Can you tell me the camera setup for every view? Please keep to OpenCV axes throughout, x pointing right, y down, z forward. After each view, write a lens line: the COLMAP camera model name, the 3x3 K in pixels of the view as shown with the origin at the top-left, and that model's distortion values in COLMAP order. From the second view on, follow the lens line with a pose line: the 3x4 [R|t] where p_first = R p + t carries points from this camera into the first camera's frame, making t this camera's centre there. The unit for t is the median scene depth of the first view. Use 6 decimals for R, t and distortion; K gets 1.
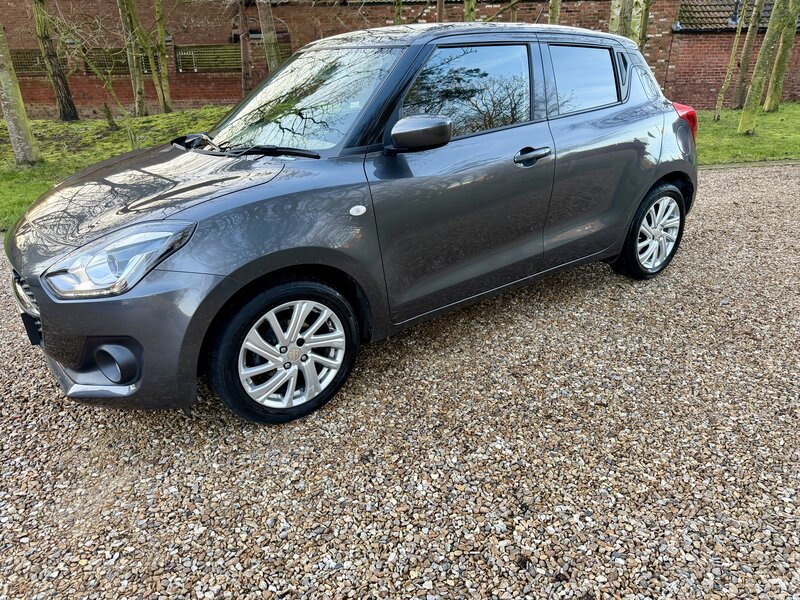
lens RADIAL K [[569.9, 0, 401.0], [0, 569.9, 299.4], [0, 0, 1]] dist [0.015101, -0.018703]
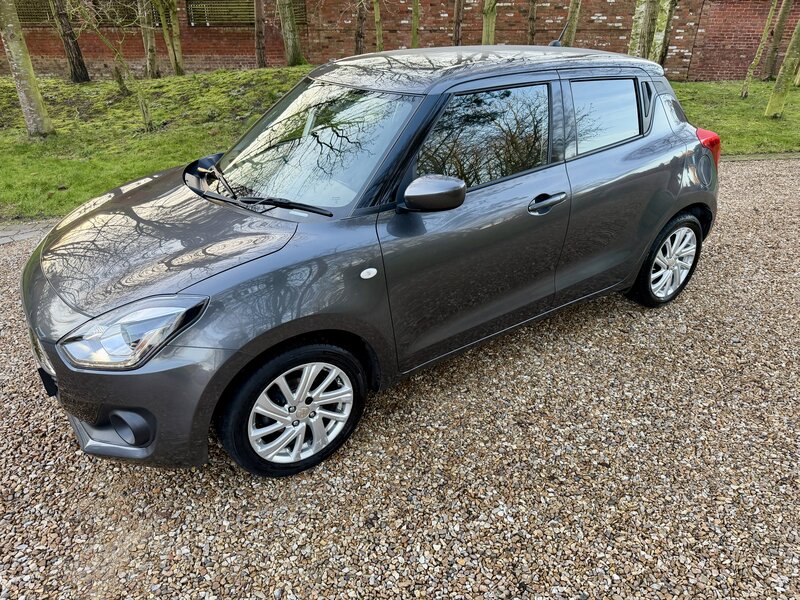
lens RADIAL K [[572.0, 0, 399.3], [0, 572.0, 294.7], [0, 0, 1]] dist [0.000086, -0.001117]
pose [[0.999370, 0.029672, -0.019448, -0.001650], [-0.028117, 0.996723, 0.075849, -0.192692], [0.021635, -0.075254, 0.996930, 0.002675]]
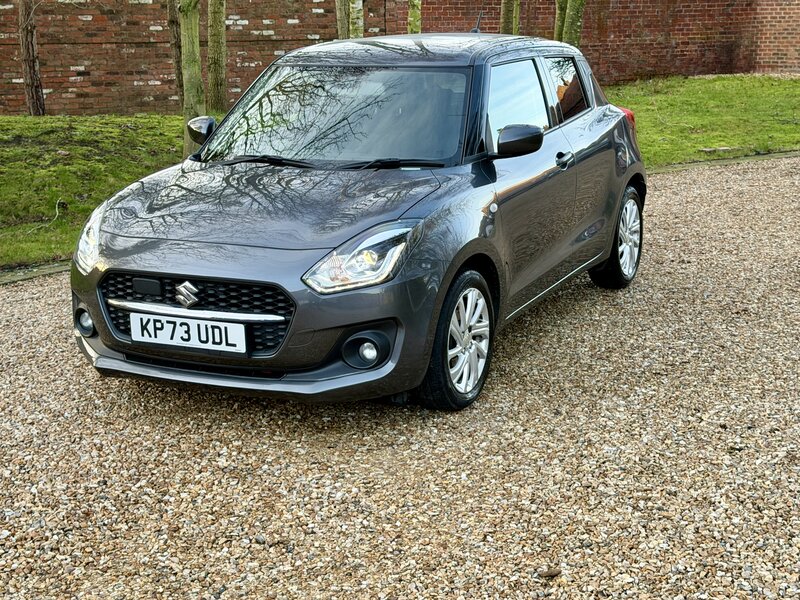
lens RADIAL K [[1271.8, 0, 400.0], [0, 1271.8, 300.0], [0, 0, 1]] dist [0.142408, -0.056404]
pose [[0.878279, -0.096522, 0.468304, -1.410619], [0.175919, 0.975946, -0.128774, 0.305972], [-0.444610, 0.195483, 0.874133, -1.068659]]
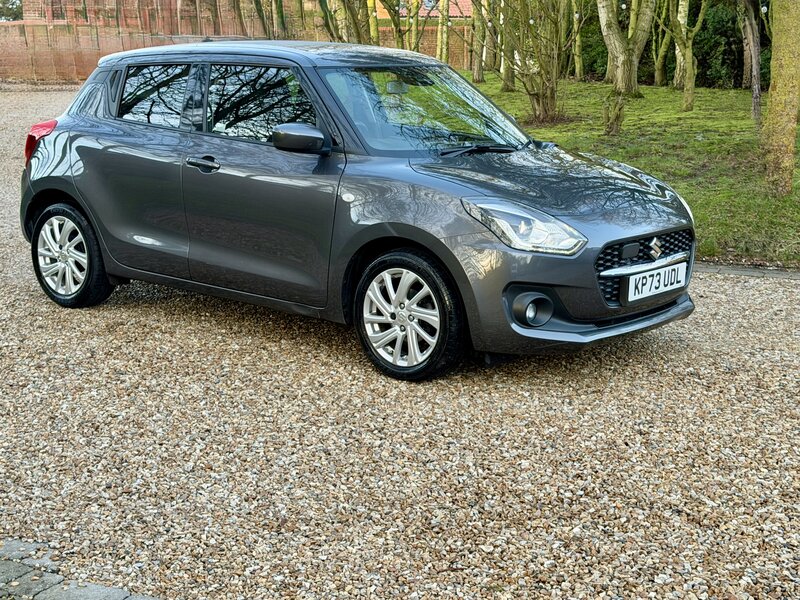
lens RADIAL K [[1271.8, 0, 400.0], [0, 1271.8, 300.0], [0, 0, 1]] dist [0.142408, -0.056404]
pose [[-0.248344, -0.161603, 0.955097, -3.066853], [0.366052, 0.897219, 0.246991, -0.792358], [-0.896845, 0.410954, -0.163663, 1.963580]]
